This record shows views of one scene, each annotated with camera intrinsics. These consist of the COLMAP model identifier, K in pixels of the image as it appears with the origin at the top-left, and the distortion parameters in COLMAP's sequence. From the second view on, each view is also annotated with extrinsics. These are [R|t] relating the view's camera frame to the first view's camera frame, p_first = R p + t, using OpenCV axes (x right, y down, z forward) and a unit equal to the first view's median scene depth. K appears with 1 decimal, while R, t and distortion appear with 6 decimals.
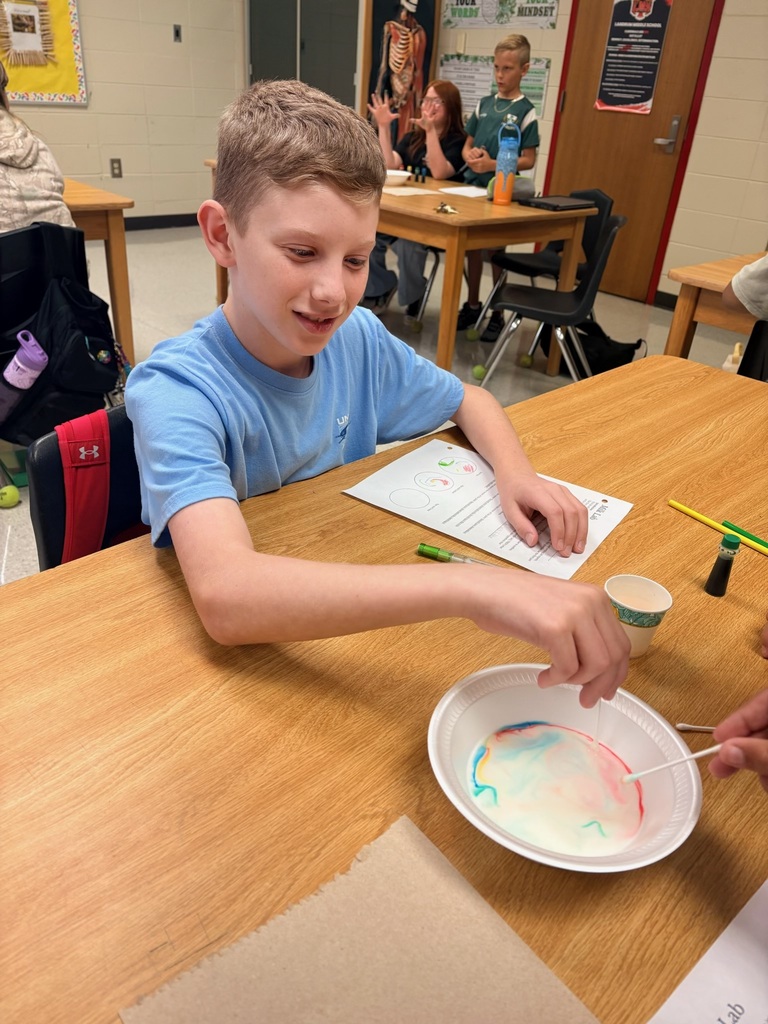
lens RADIAL K [[756.2, 0, 384.4], [0, 756.2, 509.3], [0, 0, 1]] dist [0.029734, -0.006467]
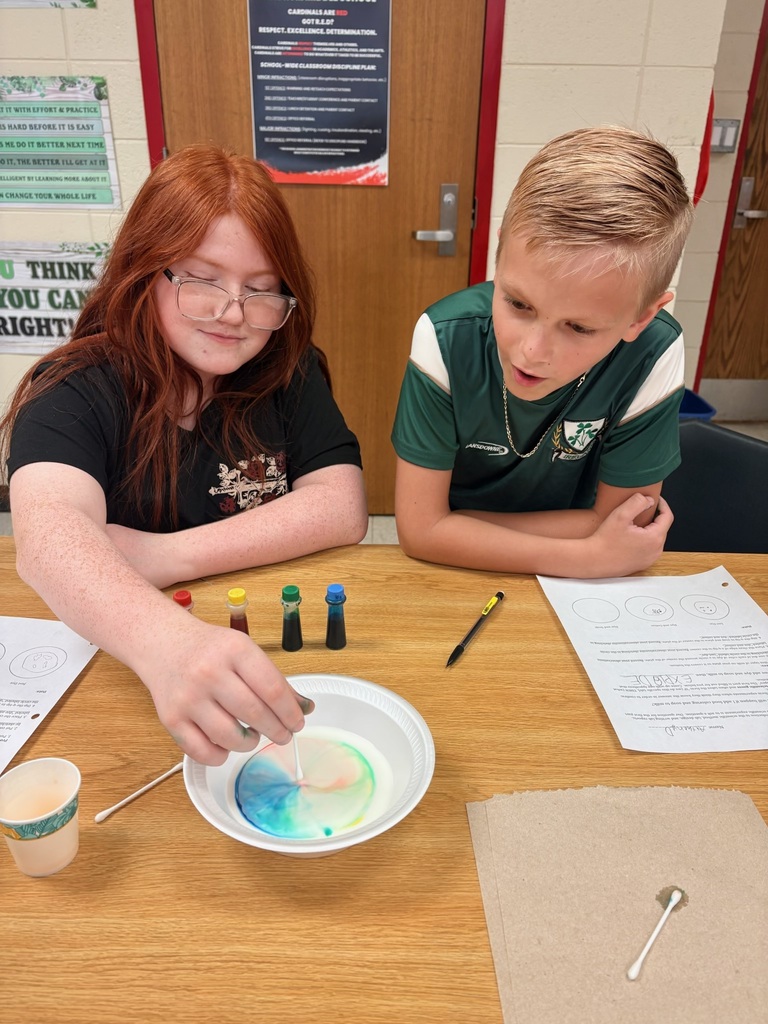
lens RADIAL K [[756.2, 0, 386.0], [0, 756.2, 511.8], [0, 0, 1]] dist [0.029734, -0.006467]
pose [[0.726923, -0.361603, 0.583803, -0.007790], [0.374534, 0.921327, 0.104312, -0.375425], [-0.575593, 0.142827, 0.805166, 0.640623]]
